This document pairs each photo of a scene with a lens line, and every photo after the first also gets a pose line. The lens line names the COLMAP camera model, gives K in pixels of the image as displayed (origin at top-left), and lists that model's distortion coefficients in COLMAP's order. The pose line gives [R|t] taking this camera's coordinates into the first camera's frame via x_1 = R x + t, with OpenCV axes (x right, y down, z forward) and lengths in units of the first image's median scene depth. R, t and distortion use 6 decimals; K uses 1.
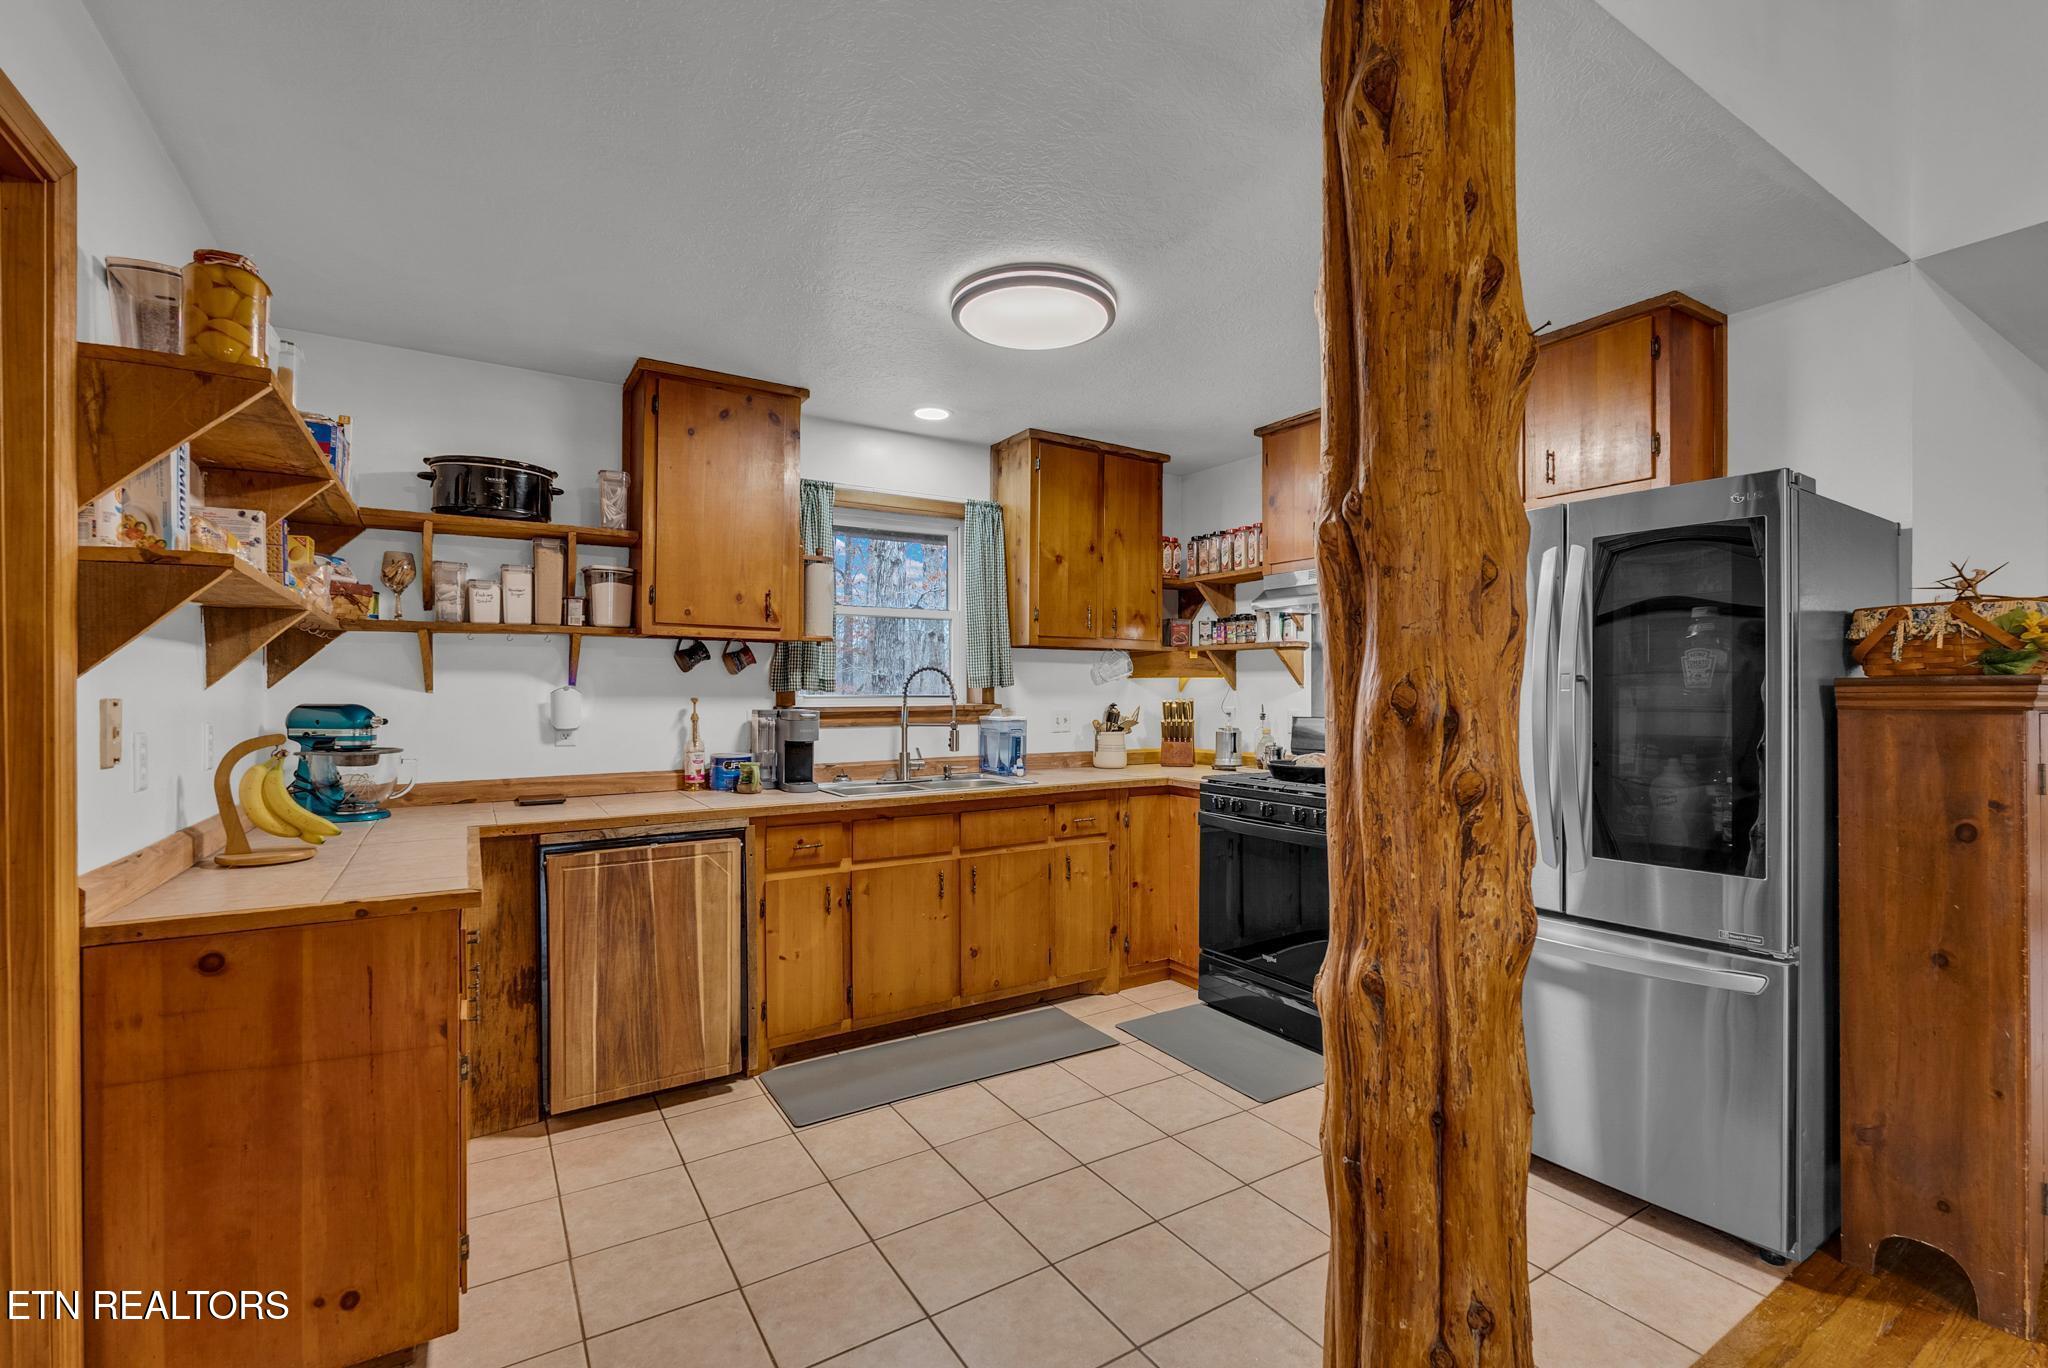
lens RADIAL K [[895.9, 0, 1038.3], [0, 895.9, 689.1], [0, 0, 1]] dist [-0.004826, 0.000467]
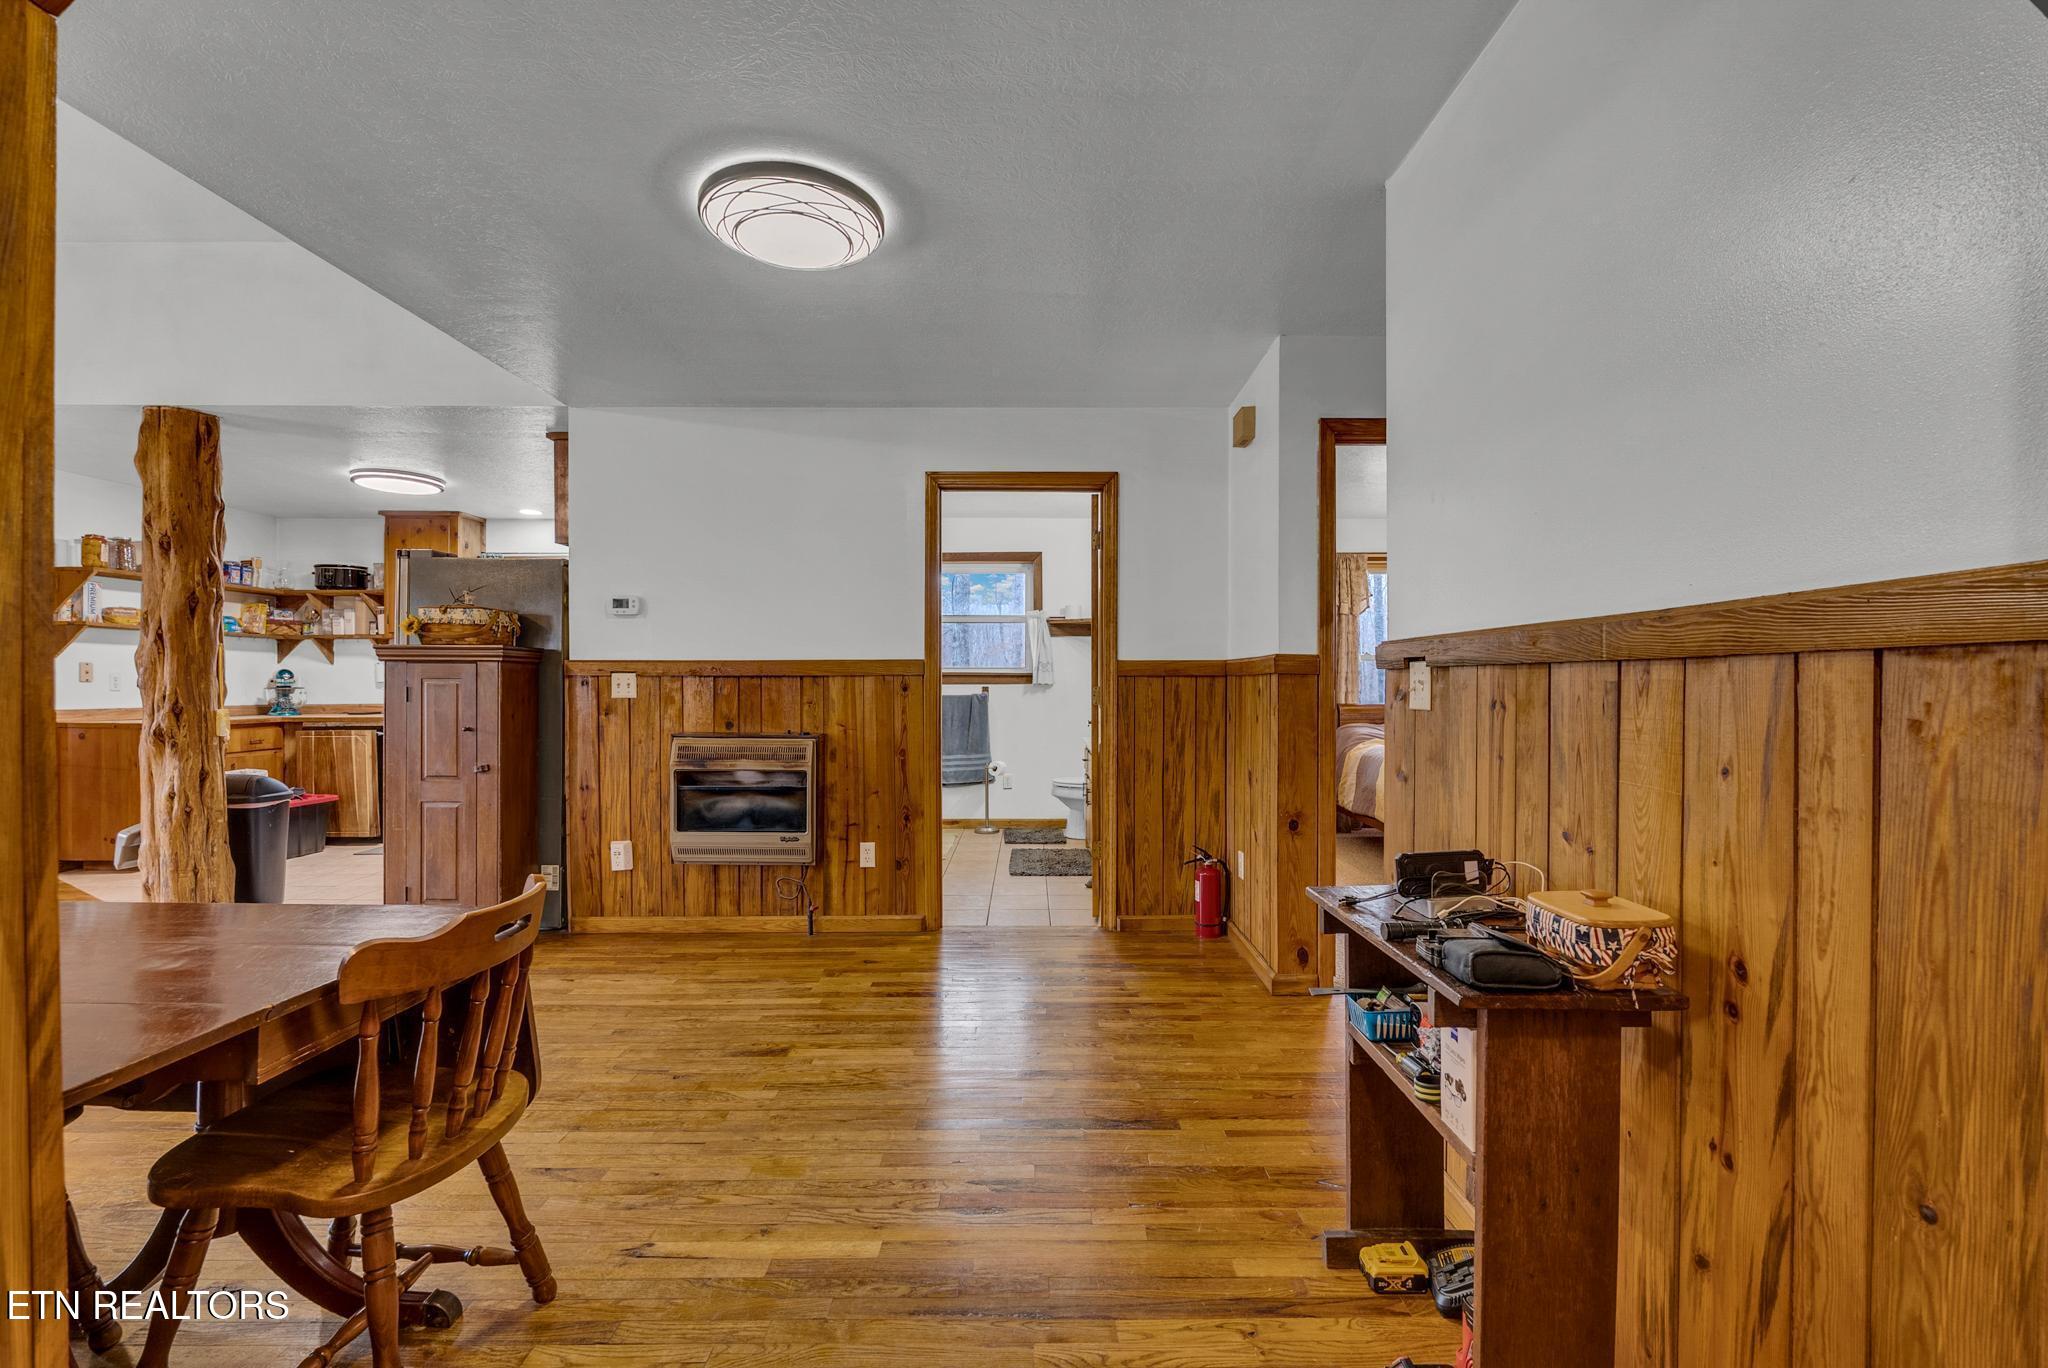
lens RADIAL K [[895.9, 0, 1038.3], [0, 895.9, 689.1], [0, 0, 1]] dist [-0.004826, 0.000467]
pose [[0.846971, 0.006858, -0.531594, 2.101243], [-0.001876, 0.999949, 0.009912, 0.038456], [0.531635, -0.007398, 0.846941, 0.005501]]
